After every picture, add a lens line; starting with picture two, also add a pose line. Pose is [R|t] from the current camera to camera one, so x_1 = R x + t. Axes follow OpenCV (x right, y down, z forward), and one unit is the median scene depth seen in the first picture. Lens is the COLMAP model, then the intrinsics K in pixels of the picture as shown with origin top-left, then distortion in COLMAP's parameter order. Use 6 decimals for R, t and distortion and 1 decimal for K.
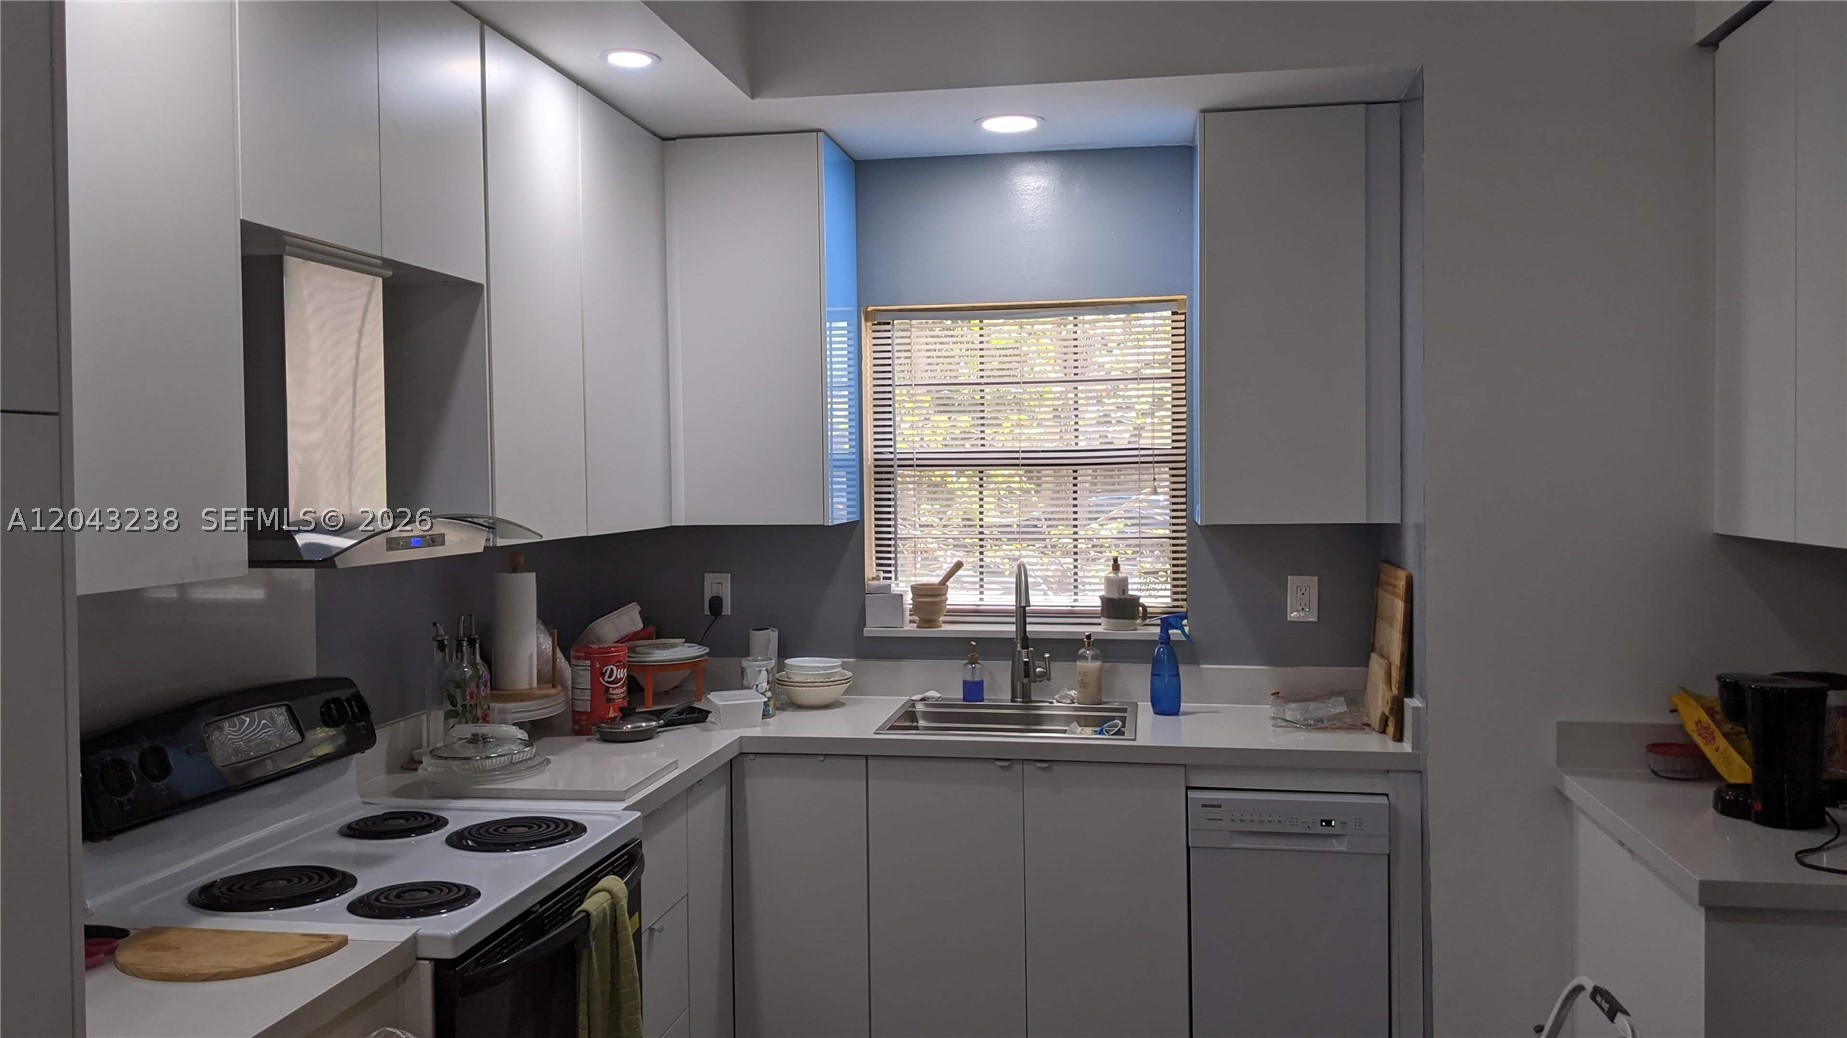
lens RADIAL K [[1453.6, 0, 923.5], [0, 1453.6, 519.0], [0, 0, 1]] dist [0.135472, -0.443904]
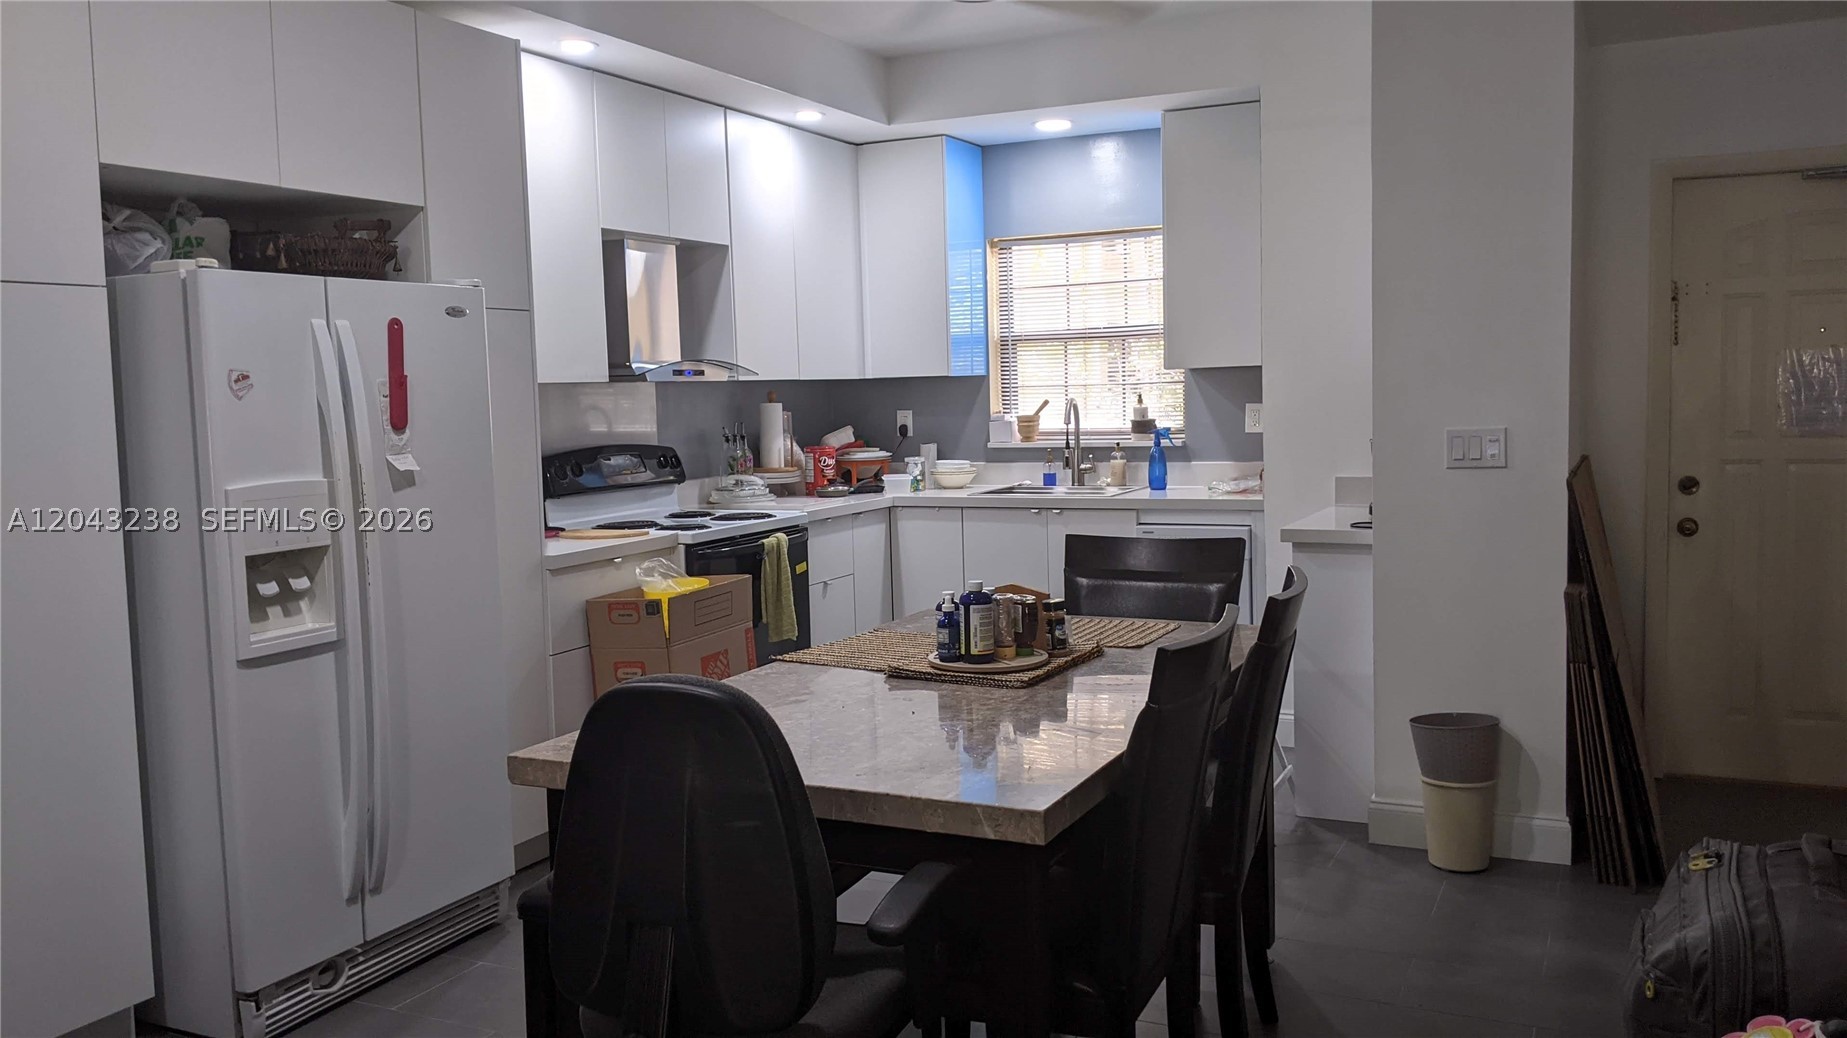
lens RADIAL K [[1453.6, 0, 923.5], [0, 1453.6, 519.0], [0, 0, 1]] dist [0.135472, -0.443904]
pose [[0.959627, 0.009957, -0.281098, 0.357994], [0.008278, 0.997941, 0.063607, 0.059287], [0.281153, -0.063366, 0.957569, -0.586834]]
